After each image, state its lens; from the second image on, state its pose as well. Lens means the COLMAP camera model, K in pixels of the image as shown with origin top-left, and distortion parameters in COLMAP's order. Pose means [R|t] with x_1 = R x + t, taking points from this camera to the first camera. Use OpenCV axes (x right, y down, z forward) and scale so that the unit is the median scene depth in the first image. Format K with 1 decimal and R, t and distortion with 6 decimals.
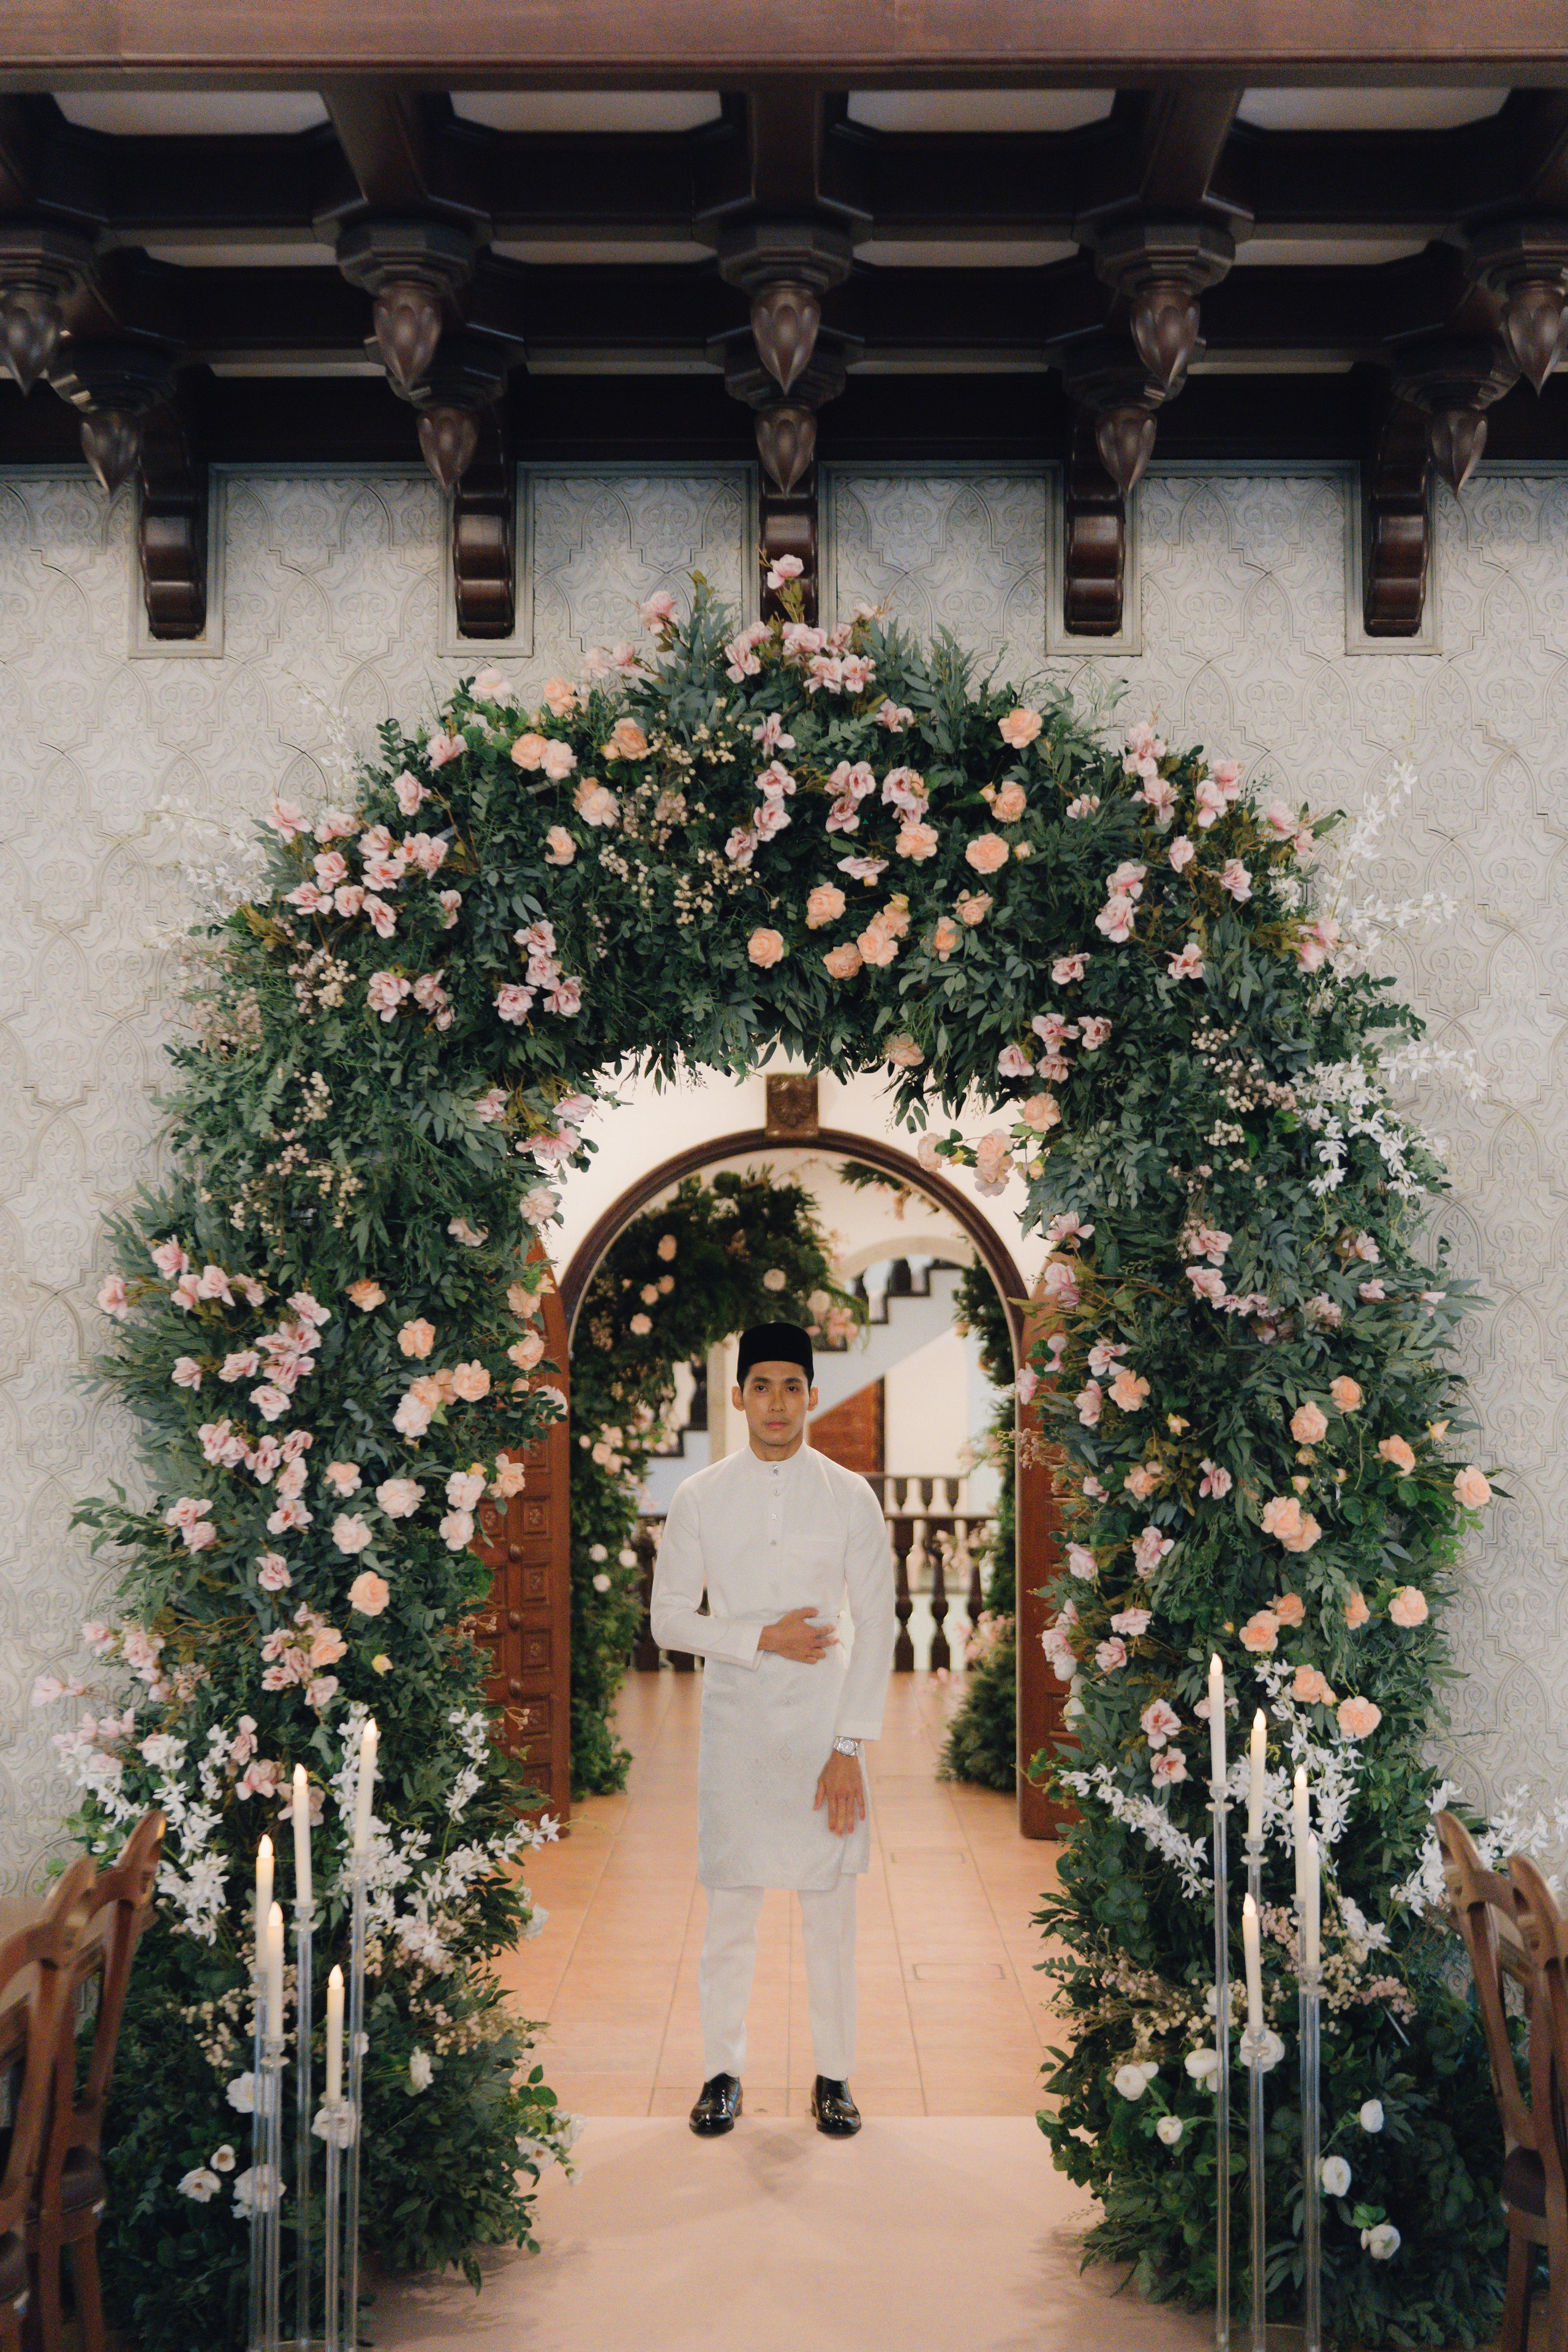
lens RADIAL K [[3319.2, 0, 778.9], [0, 3319.2, 1138.5], [0, 0, 1]] dist [-0.009568, -0.005996]
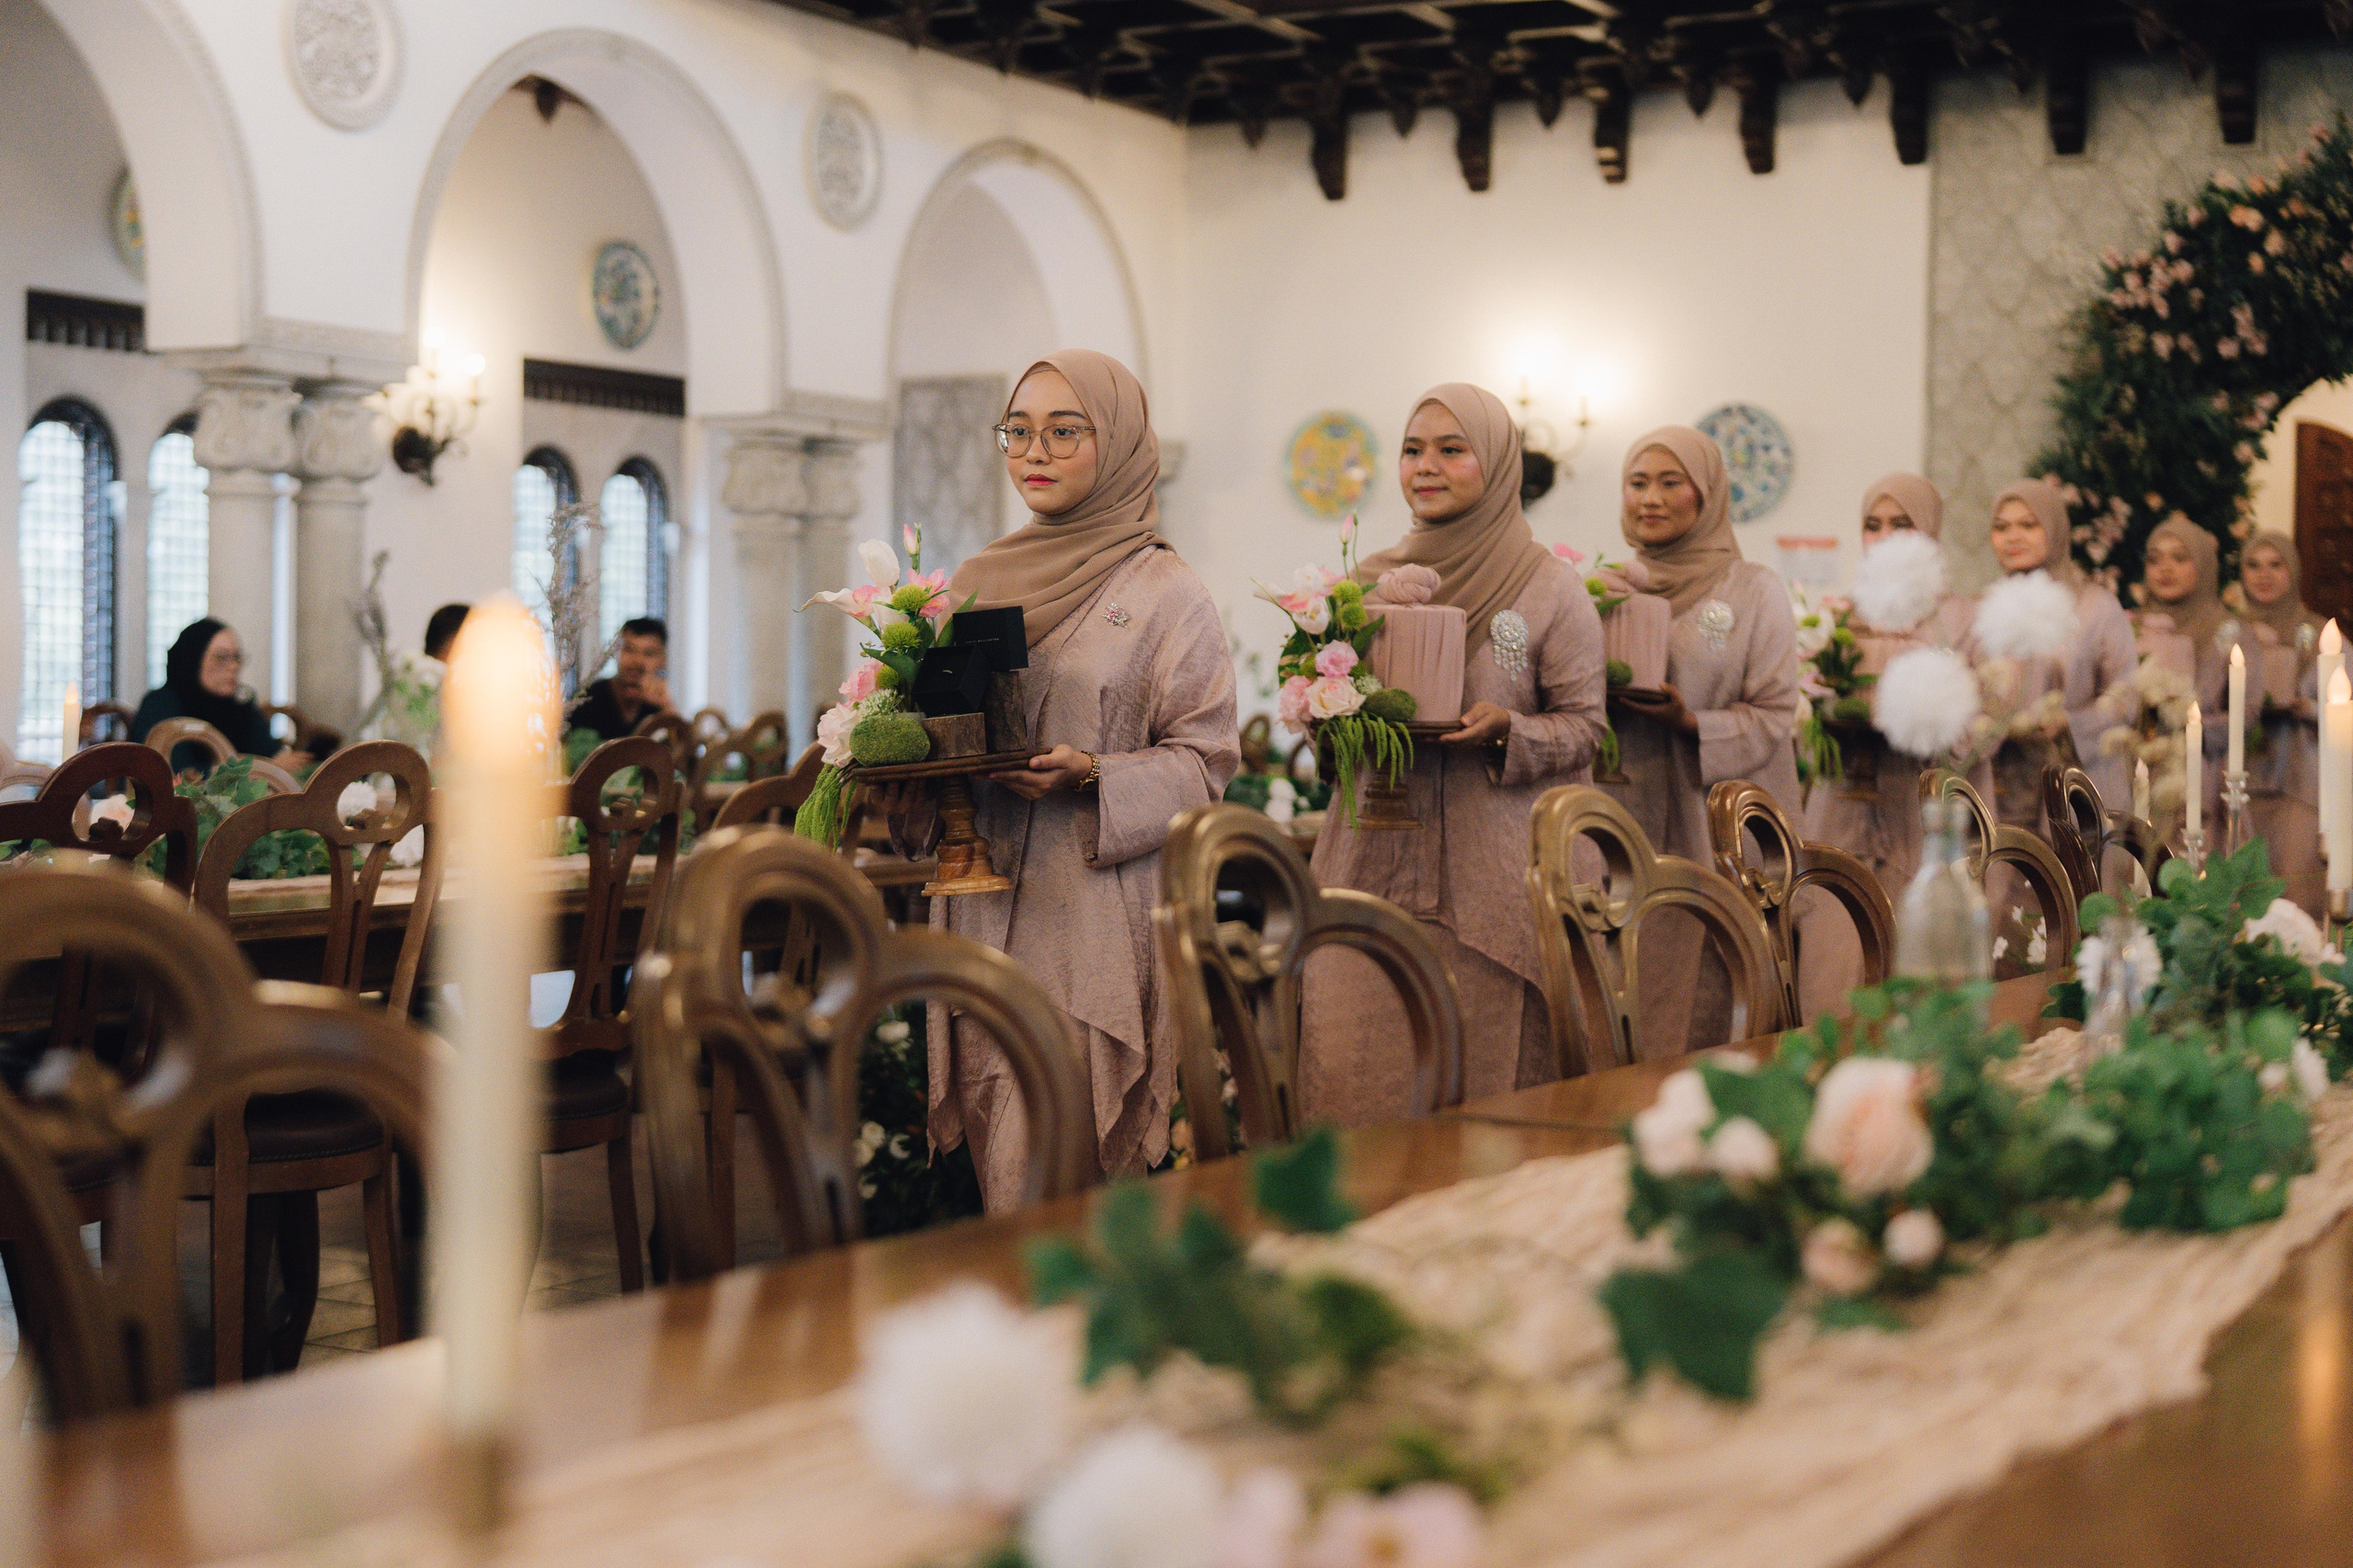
lens RADIAL K [[3433.9, 0, 1176.5], [0, 3433.9, 784.0], [0, 0, 1]] dist [0.003548, 0.001237]
pose [[0.874234, 0.028736, -0.484653, 0.362534], [0.017018, 0.995820, 0.089742, 0.022351], [0.485206, -0.086704, 0.870091, -1.065398]]
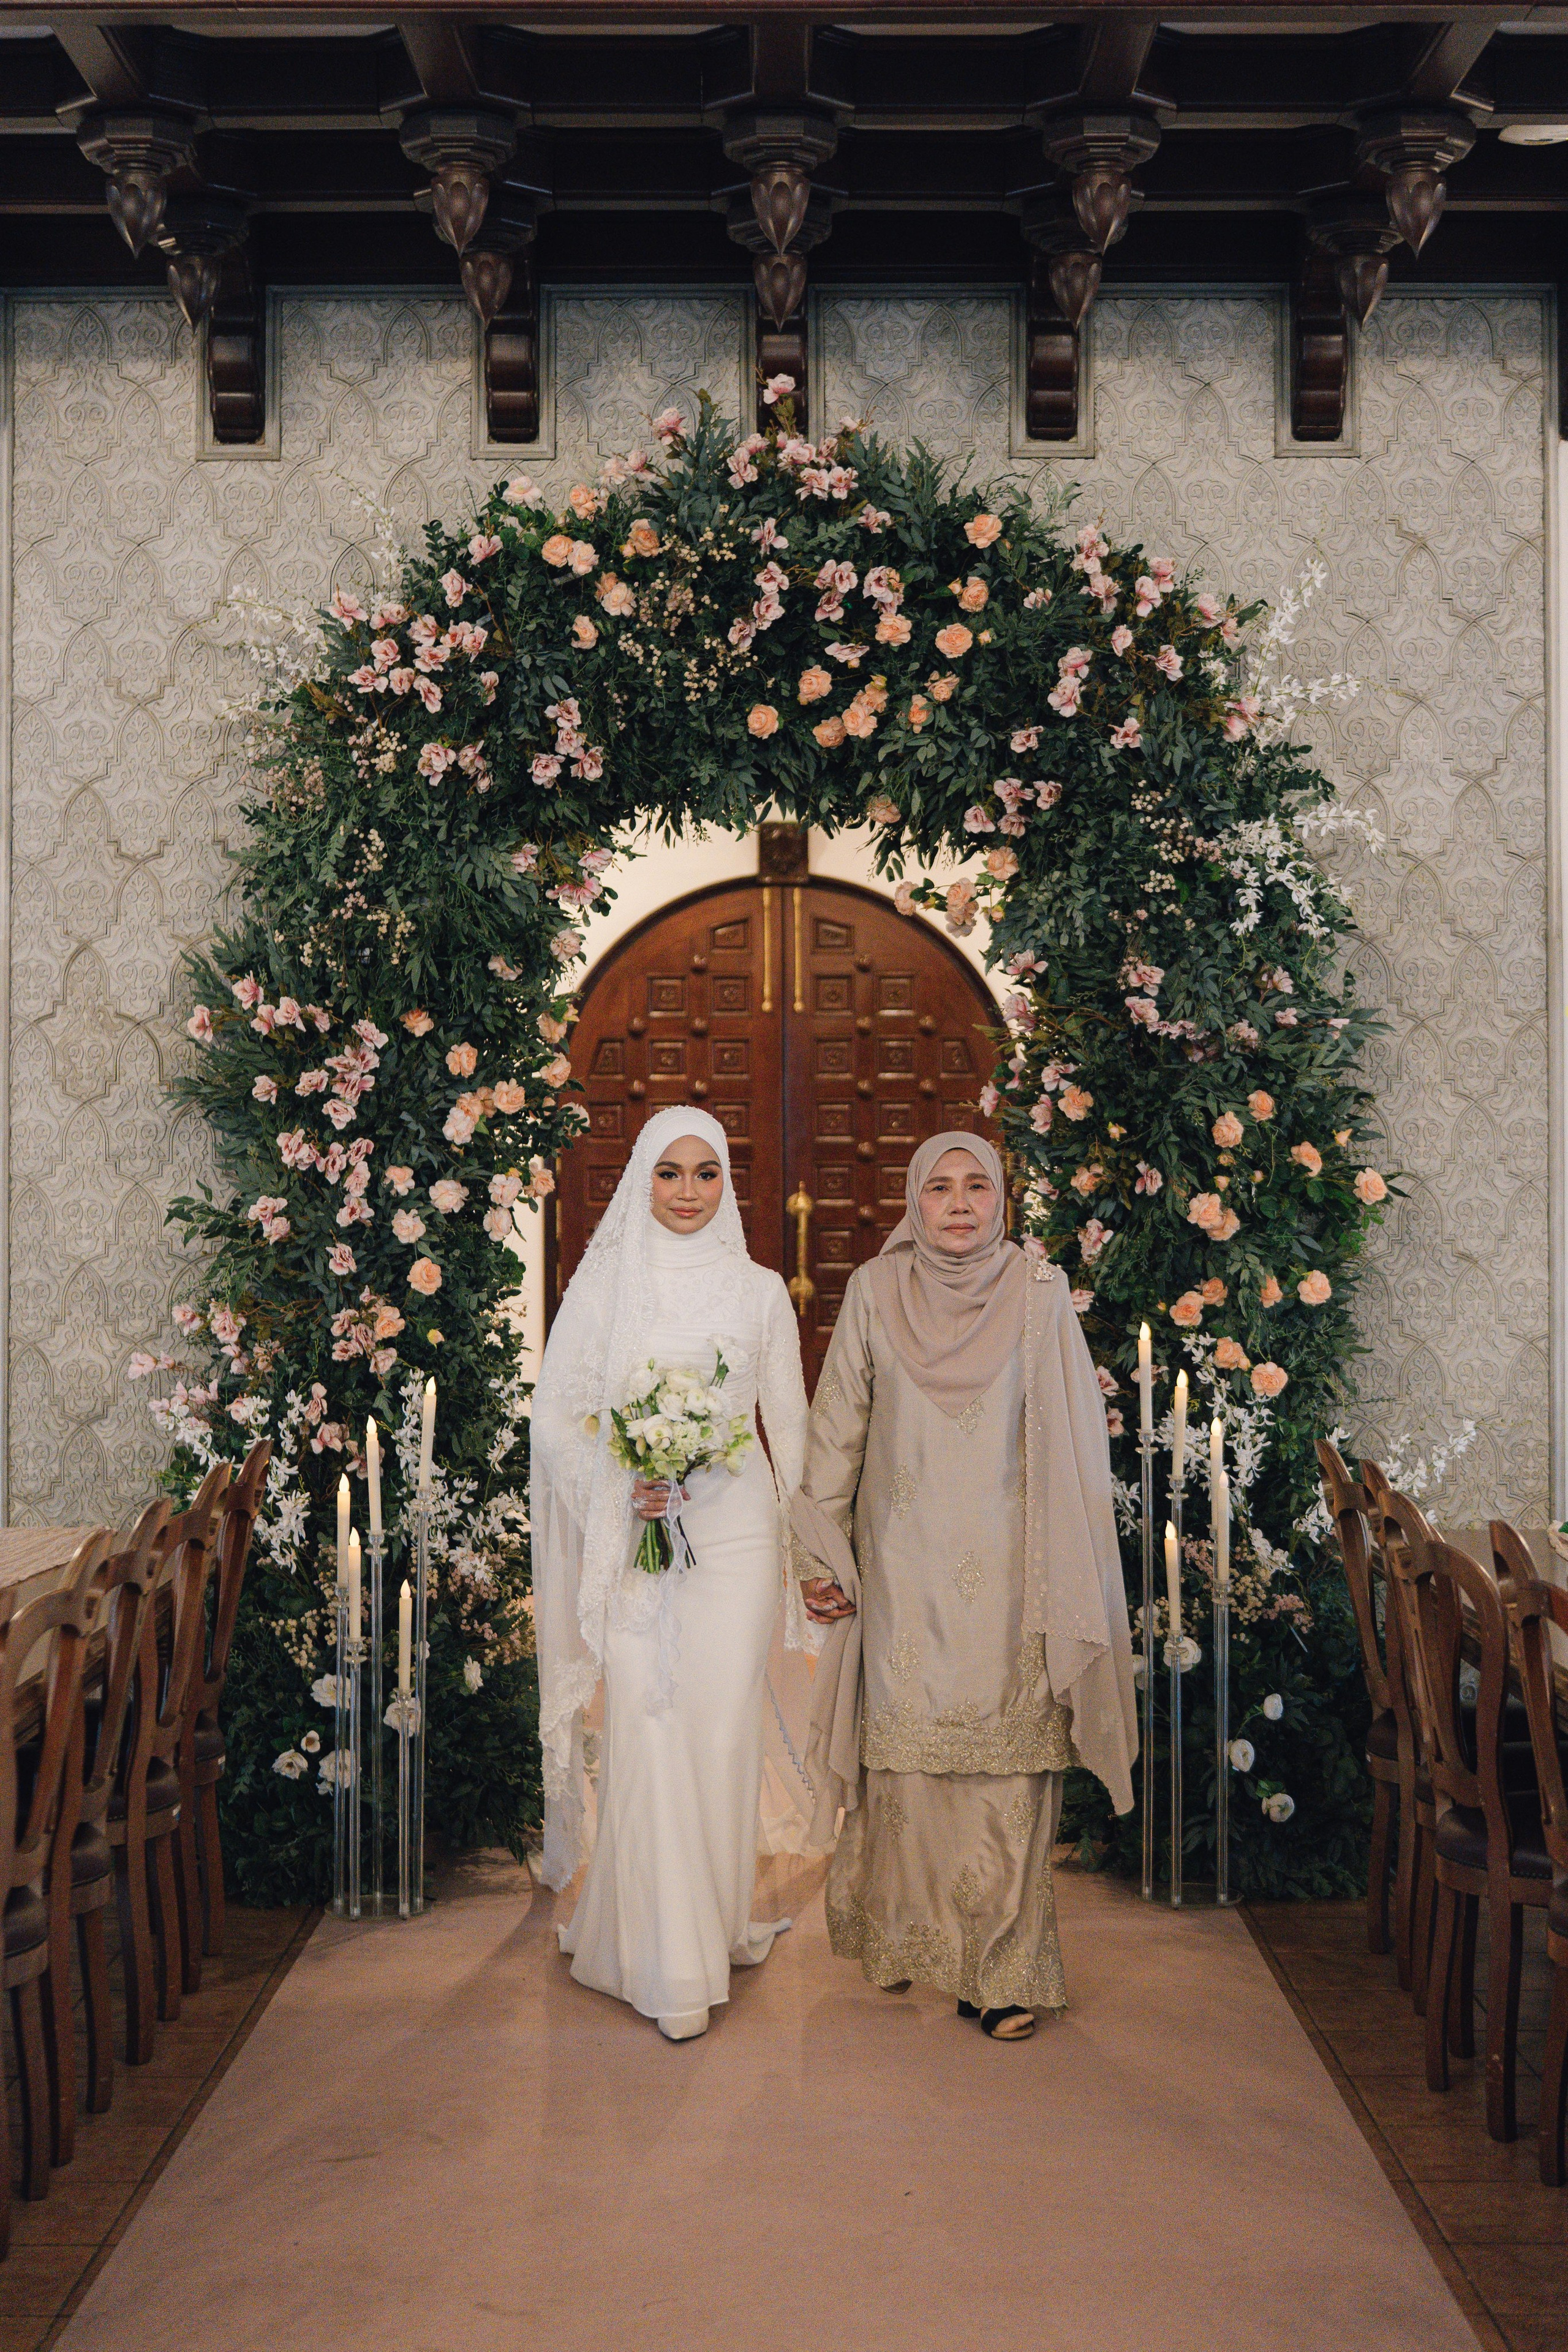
lens RADIAL K [[3711.6, 0, 782.4], [0, 3711.6, 1046.5], [0, 0, 1]] dist [-0.019234, 0.009913]
pose [[0.999989, -0.001166, 0.004487, -0.003119], [0.000967, 0.999033, 0.043952, -0.001206], [-0.004534, -0.043947, 0.999024, -0.296302]]
